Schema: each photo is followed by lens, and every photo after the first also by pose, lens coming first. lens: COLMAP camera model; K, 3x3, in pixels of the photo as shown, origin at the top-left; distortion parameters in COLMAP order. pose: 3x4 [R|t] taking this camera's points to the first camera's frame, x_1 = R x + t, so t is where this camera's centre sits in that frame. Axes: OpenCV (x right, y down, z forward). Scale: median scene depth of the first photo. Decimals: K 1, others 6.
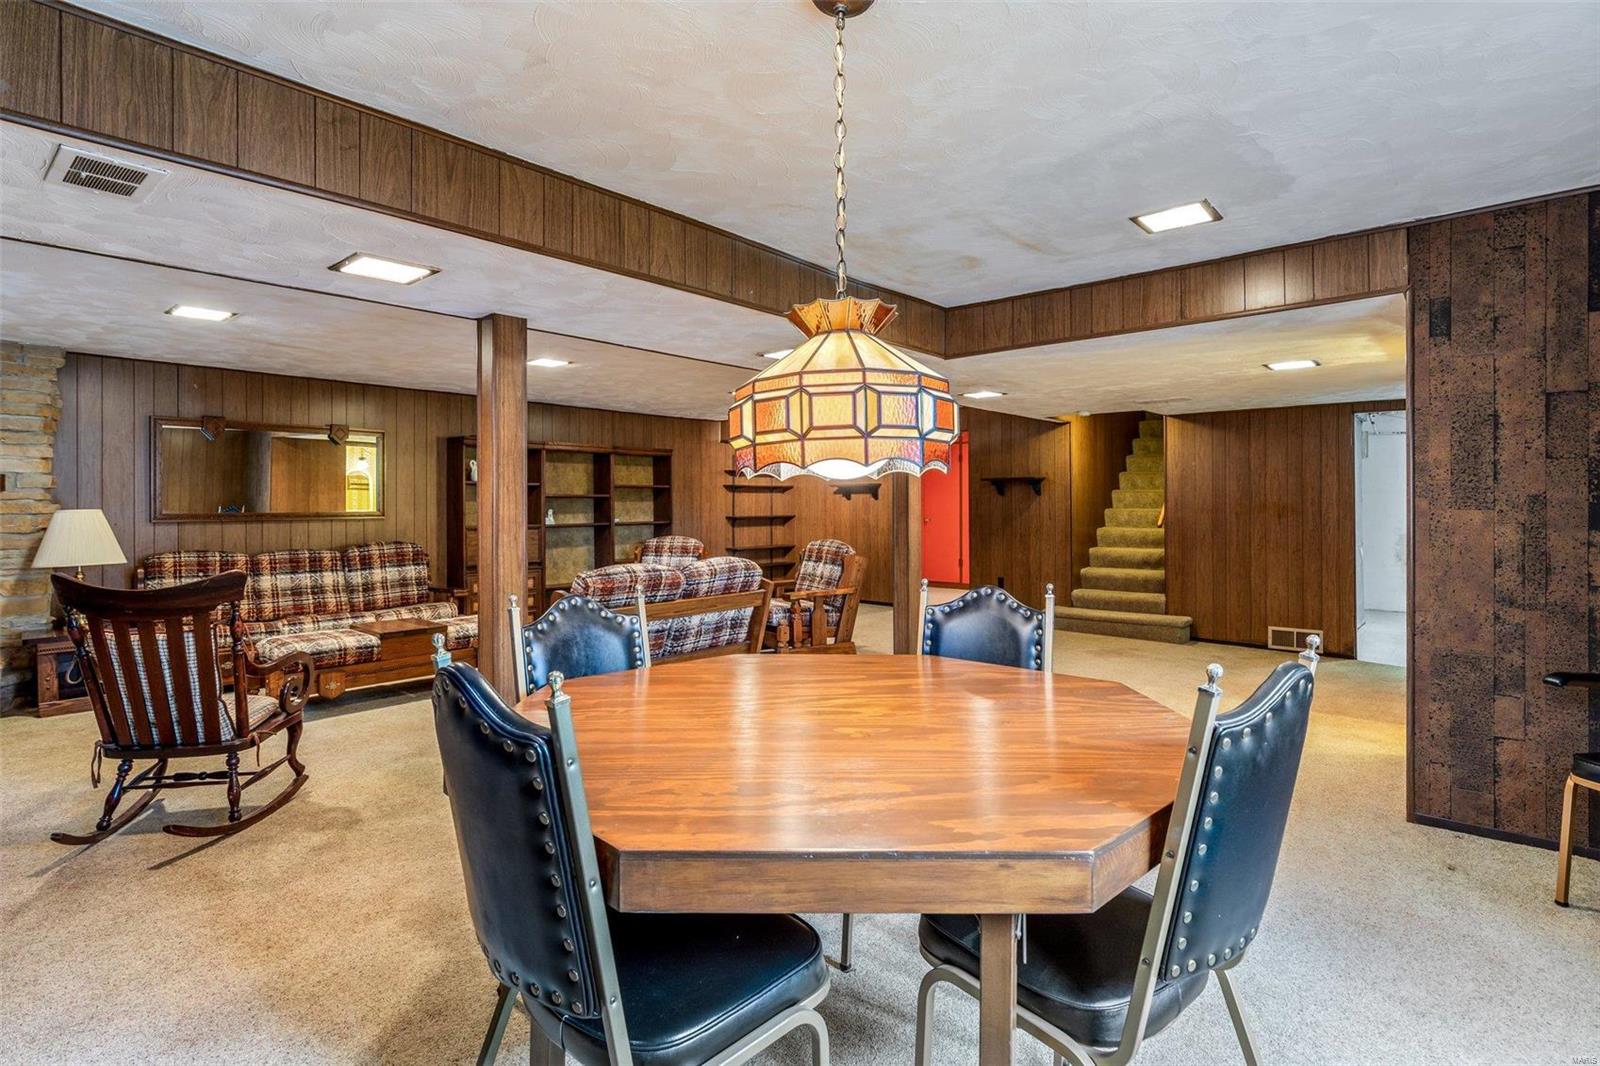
lens RADIAL K [[802.0, 0, 814.8], [0, 802.0, 505.5], [0, 0, 1]] dist [-0.002299, 0.001052]
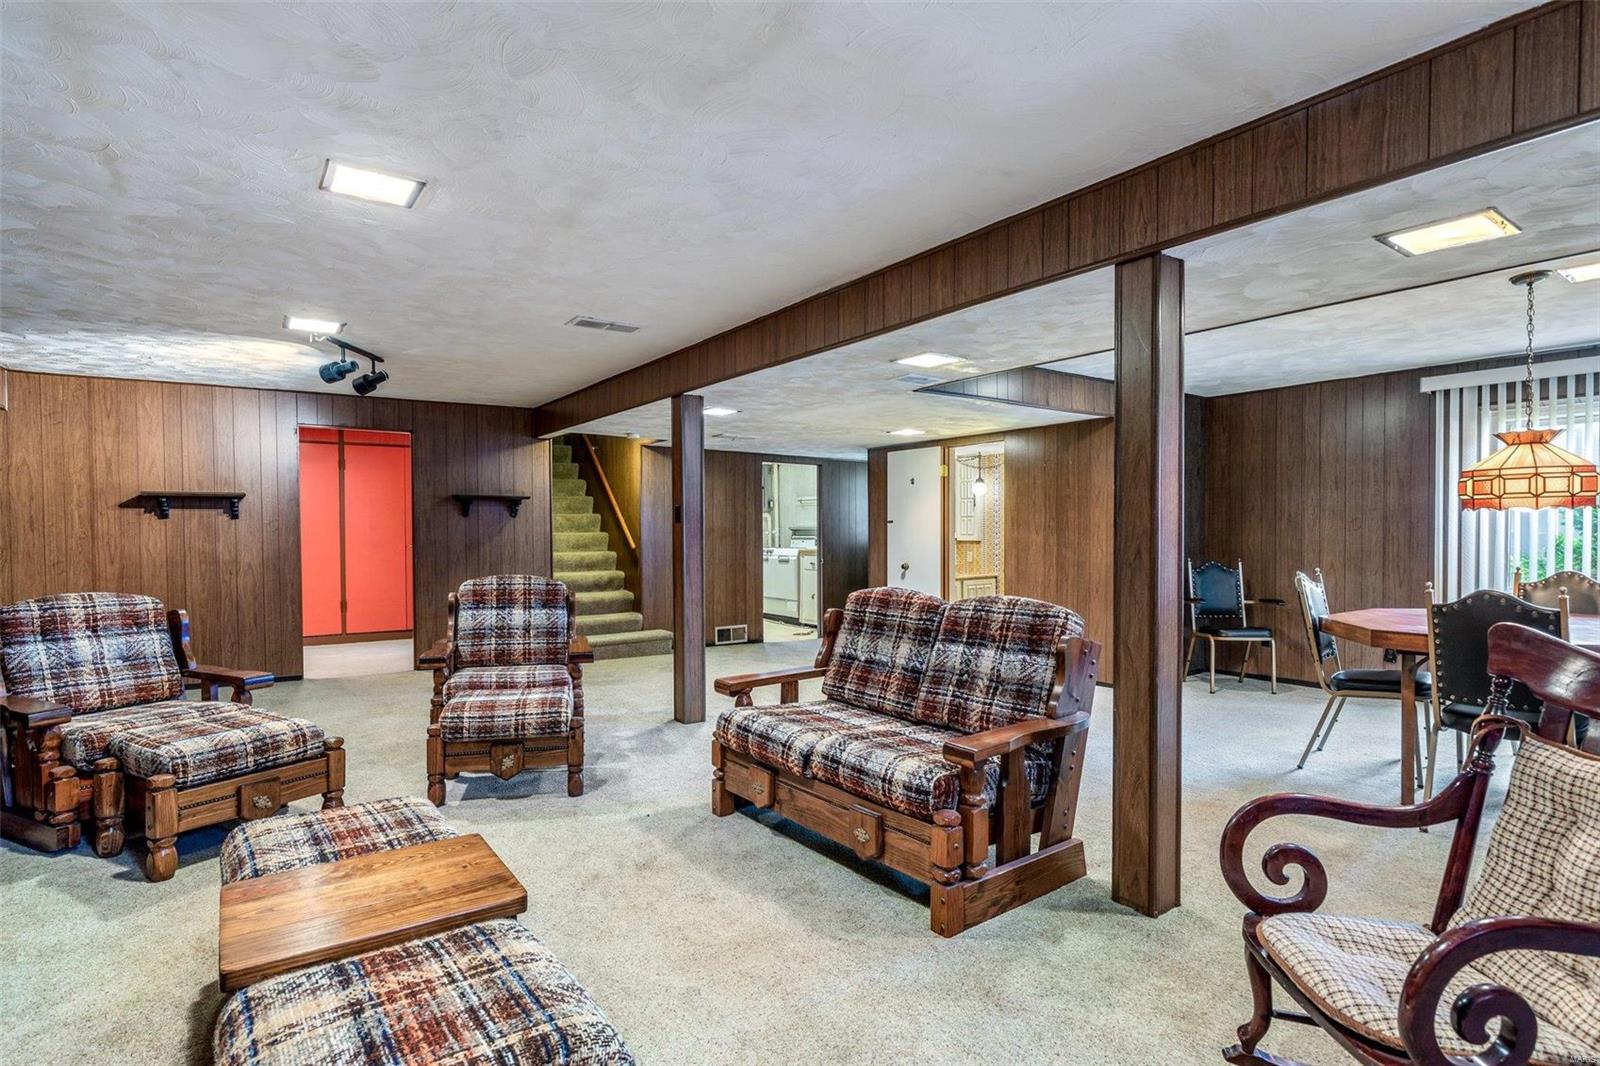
lens RADIAL K [[802.0, 0, 815.0], [0, 802.0, 545.5], [0, 0, 1]] dist [-0.002299, 0.001052]
pose [[0.215840, -0.014973, 0.976314, -0.580523], [-0.000459, 0.999881, 0.015436, 0.005215], [-0.976429, -0.003780, 0.215807, 0.556203]]
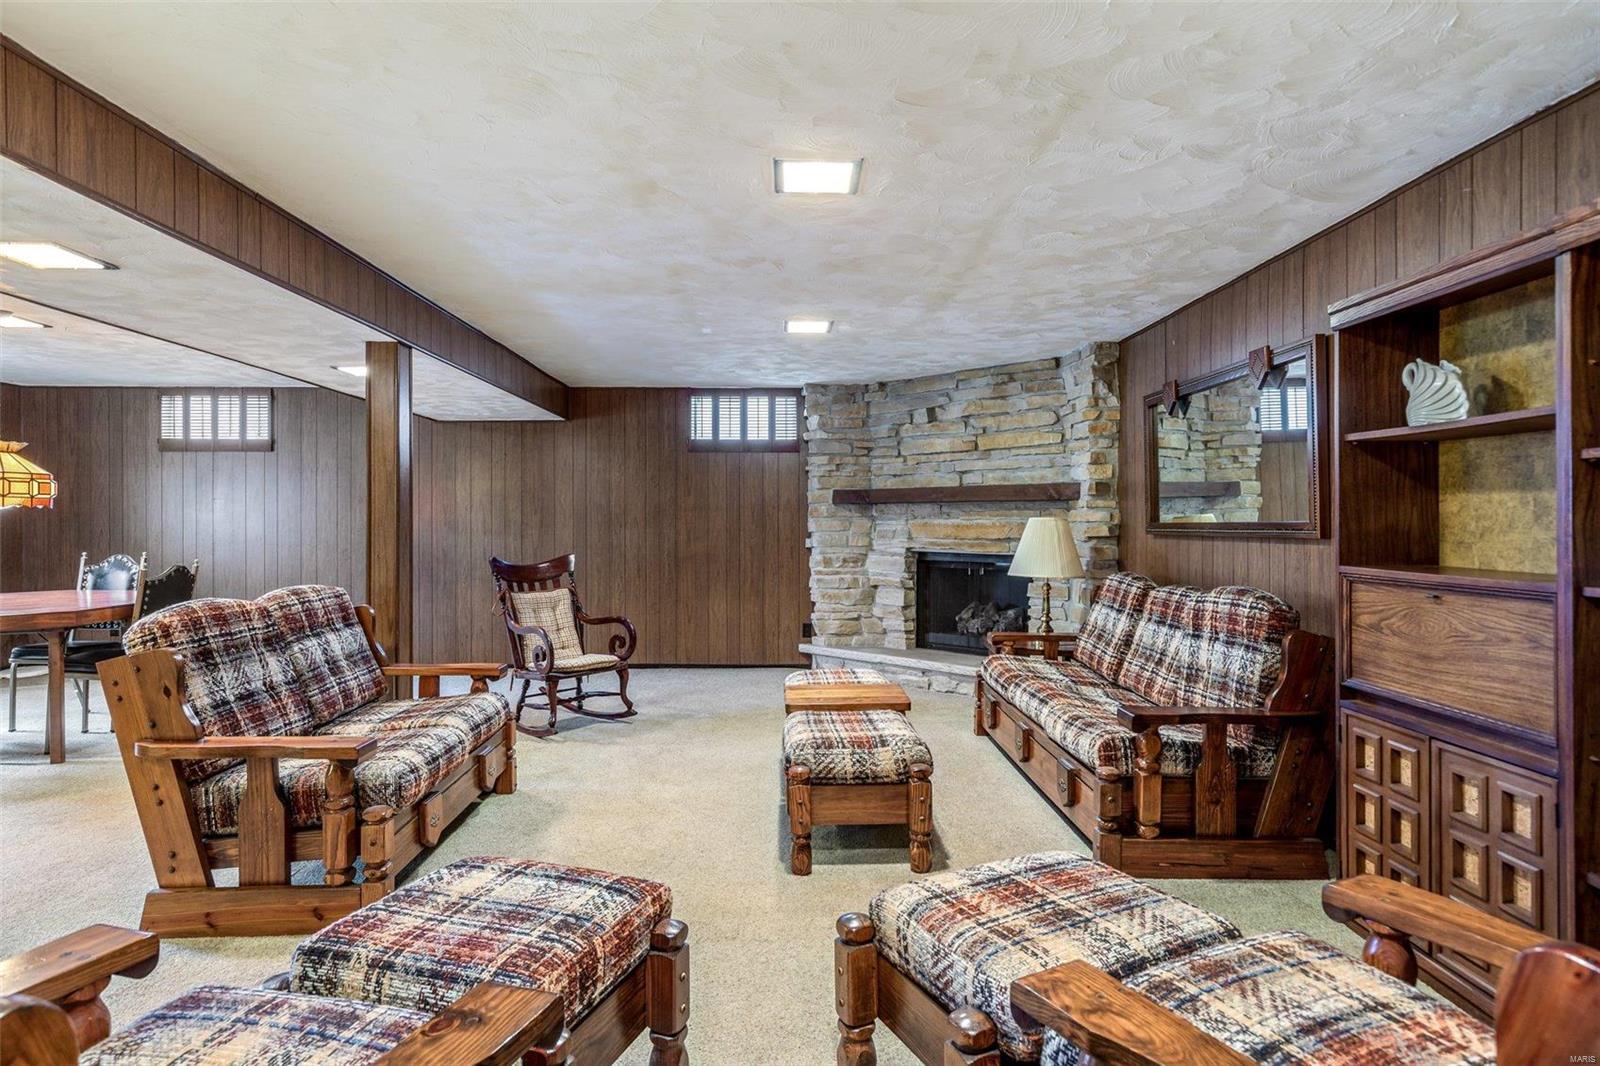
lens RADIAL K [[874.7, 0, 801.8], [0, 874.7, 524.1], [0, 0, 1]] dist [0.006408, -0.001801]
pose [[-0.746245, 0.008563, -0.665616, -0.015996], [0.007346, 0.999962, 0.004628, 0.004387], [0.665630, -0.001436, -0.746280, 1.105252]]
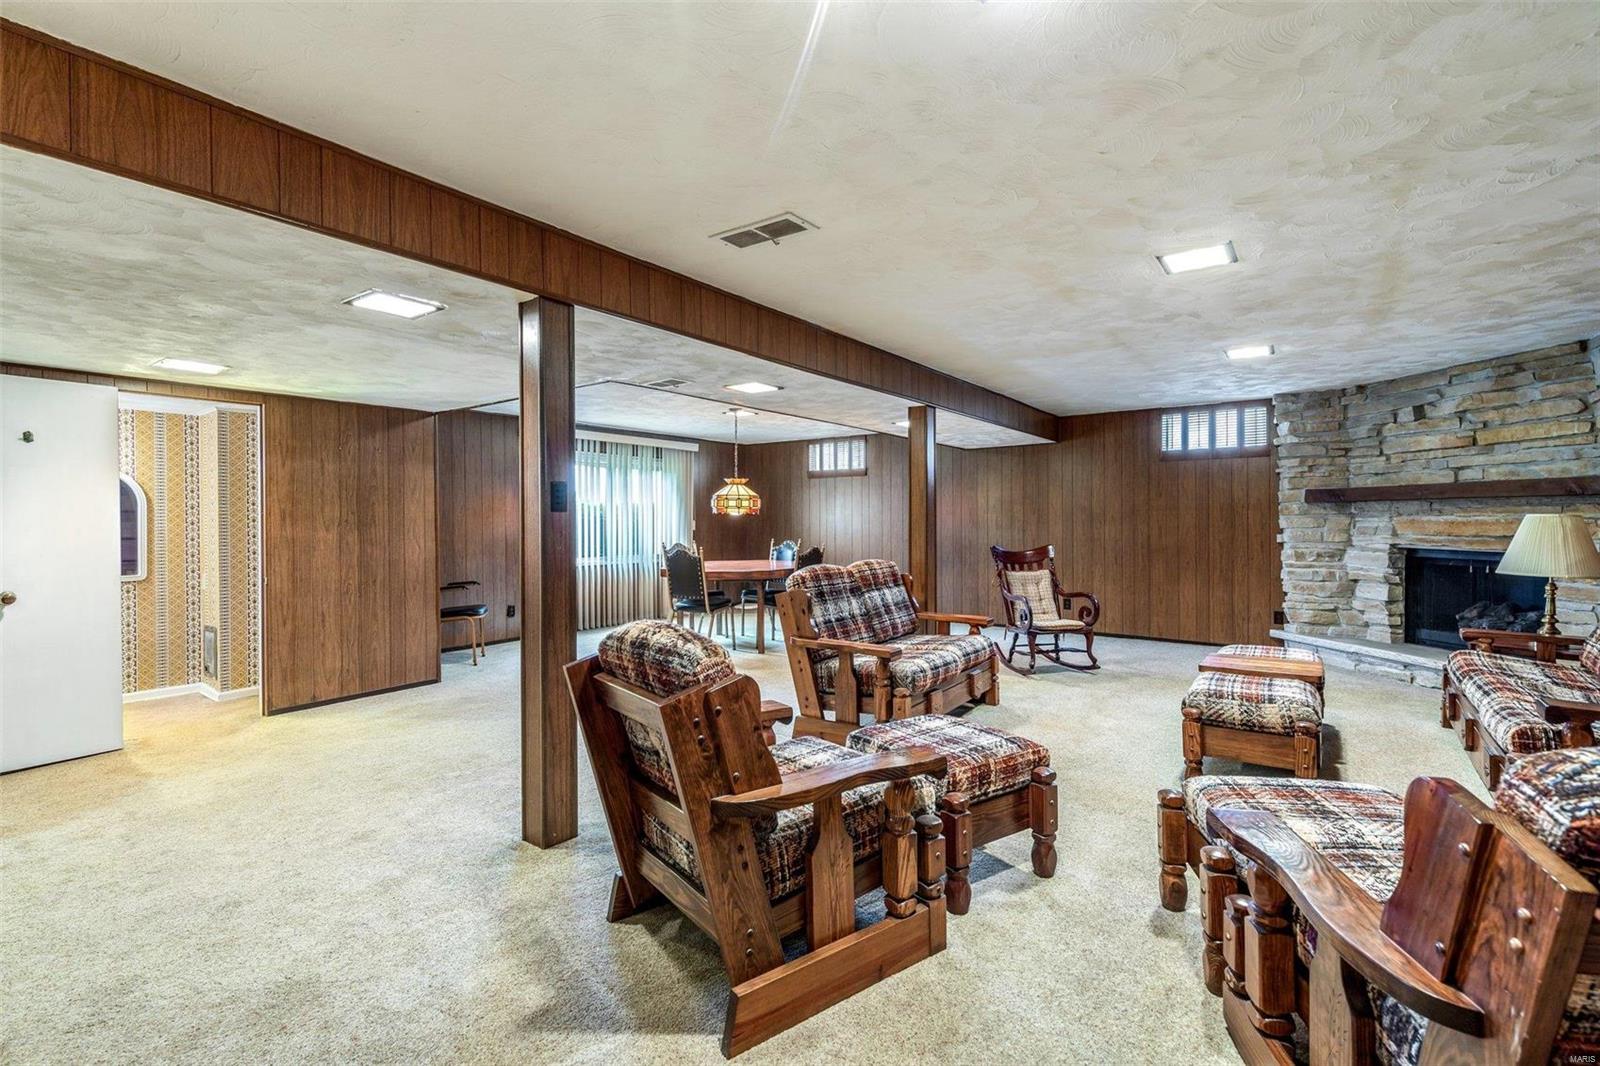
lens RADIAL K [[722.3, 0, 798.5], [0, 722.3, 523.3], [0, 0, 1]] dist [0.001446, 0.000236]
pose [[-0.997184, 0.012014, -0.074025, -0.015880], [0.011959, 0.999928, 0.001191, 0.003385], [0.074034, 0.000303, -0.997256, 1.223283]]
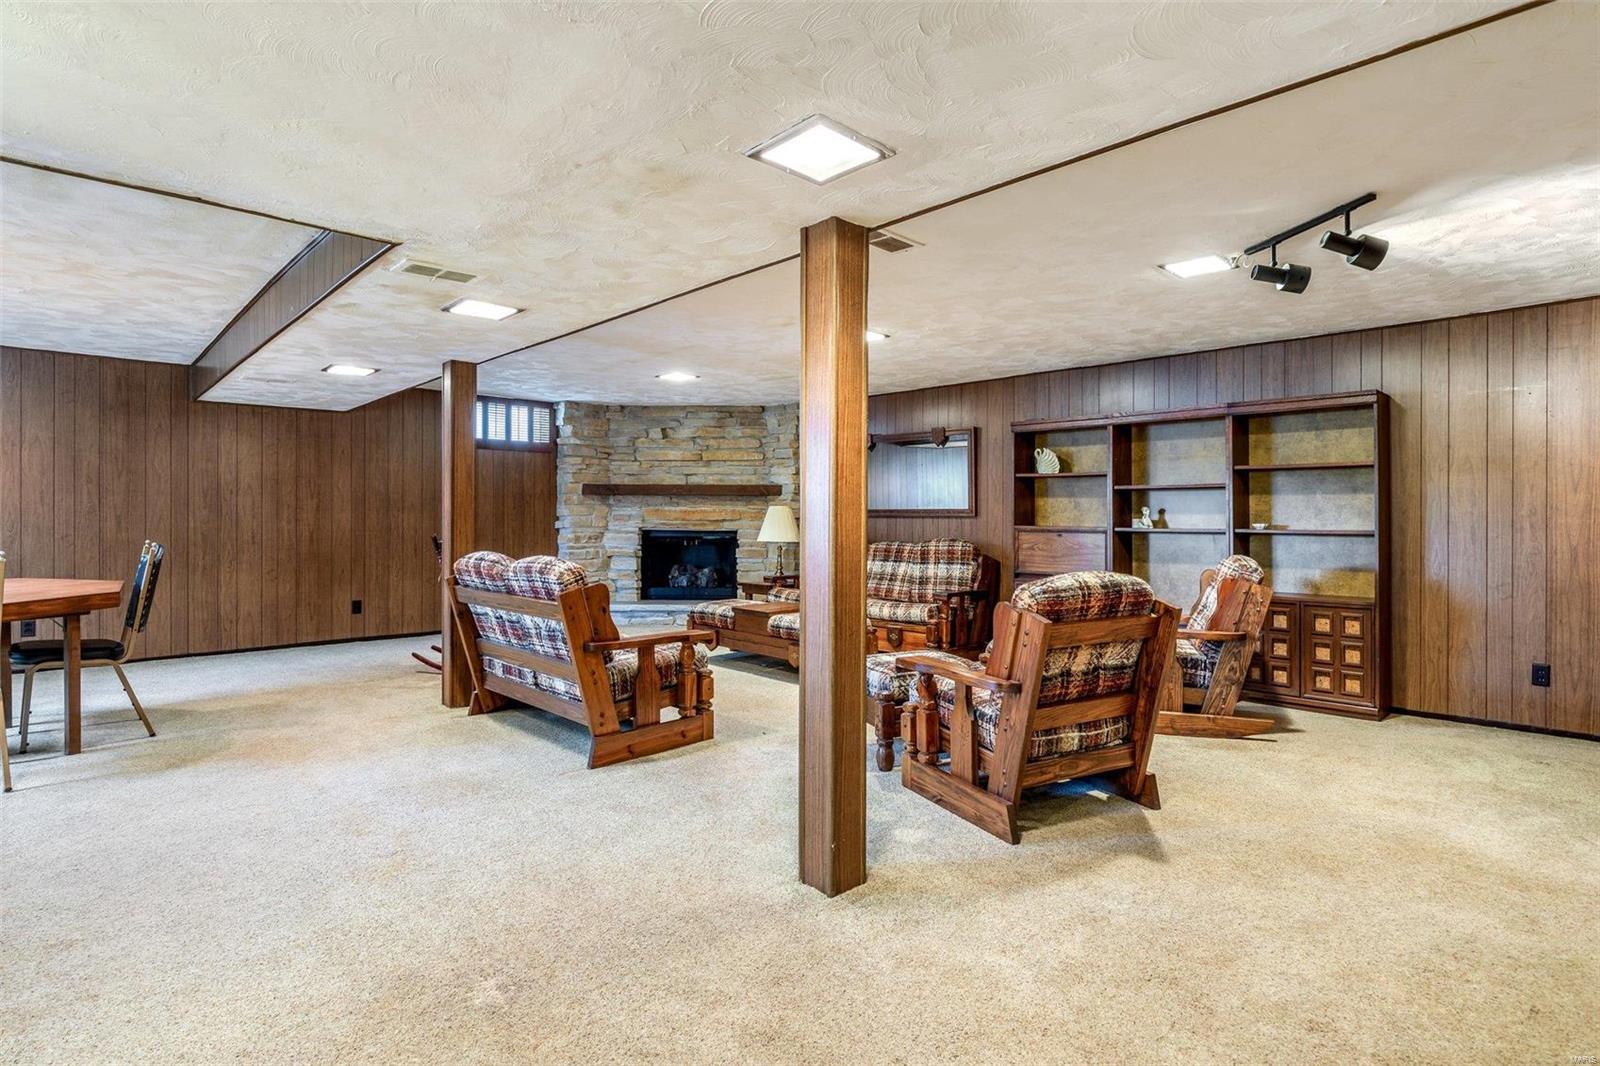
lens RADIAL K [[813.6, 0, 813.3], [0, 813.6, 515.7], [0, 0, 1]] dist [-0.001794, -0.001140]
pose [[-0.085482, 0.008540, -0.996303, 0.449531], [-0.000594, 0.999963, 0.008623, 0.007174], [0.996340, 0.001329, -0.085474, 0.842820]]
